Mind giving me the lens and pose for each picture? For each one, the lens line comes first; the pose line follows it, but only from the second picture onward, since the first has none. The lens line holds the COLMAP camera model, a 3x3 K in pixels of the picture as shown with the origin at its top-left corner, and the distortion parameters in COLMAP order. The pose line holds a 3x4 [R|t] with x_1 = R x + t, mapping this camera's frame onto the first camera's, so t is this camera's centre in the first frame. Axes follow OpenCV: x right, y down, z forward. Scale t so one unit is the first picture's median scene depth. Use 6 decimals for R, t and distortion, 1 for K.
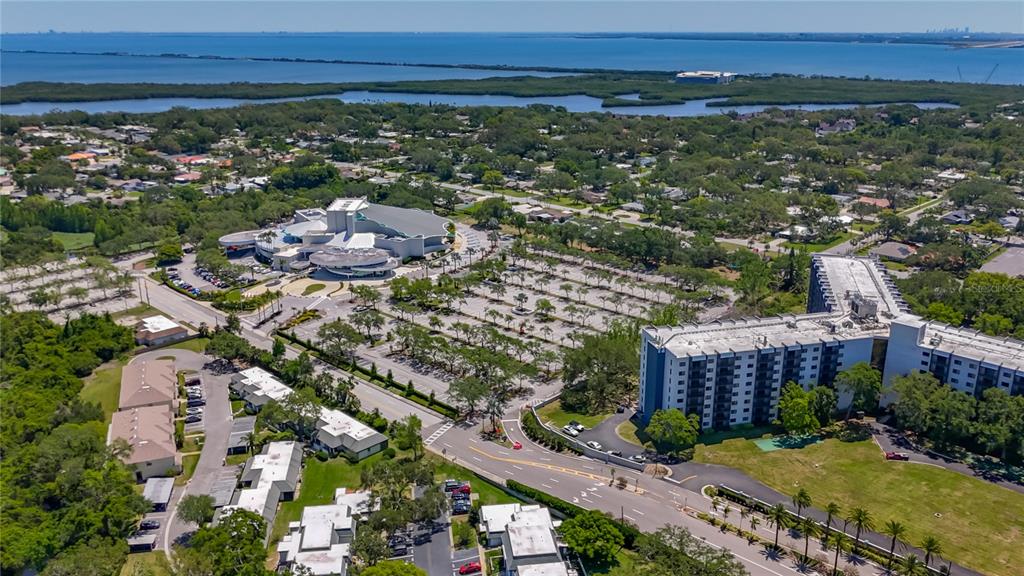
lens RADIAL K [[819.9, 0, 465.0], [0, 819.9, 286.7], [0, 0, 1]] dist [0.042986, -0.090212]
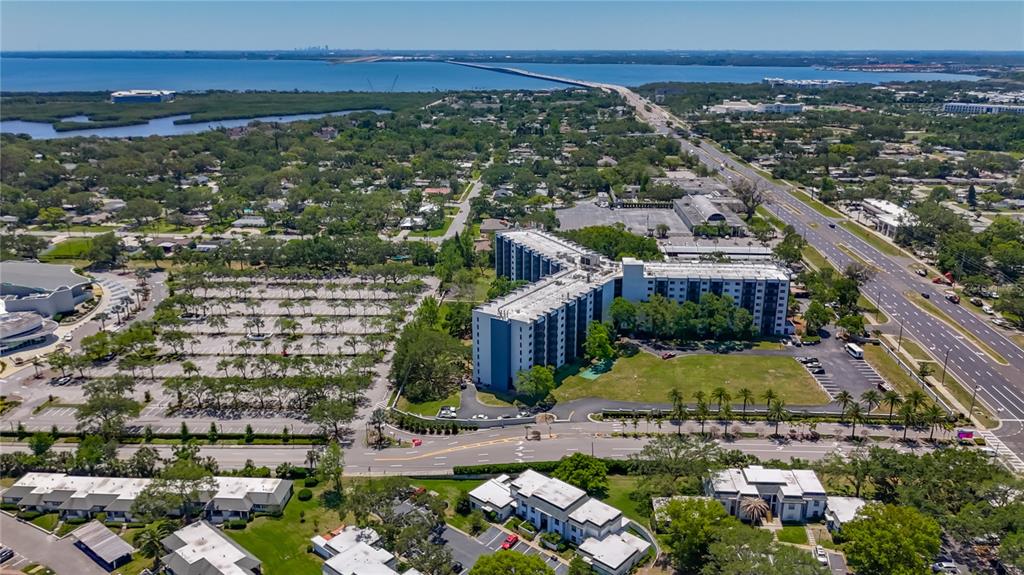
lens RADIAL K [[819.9, 0, 465.0], [0, 819.9, 286.2], [0, 0, 1]] dist [0.042986, -0.090212]
pose [[0.737274, -0.187889, 0.648941, -0.384051], [0.201170, 0.978033, 0.054618, -0.033562], [-0.644947, 0.090278, 0.758876, 0.104229]]
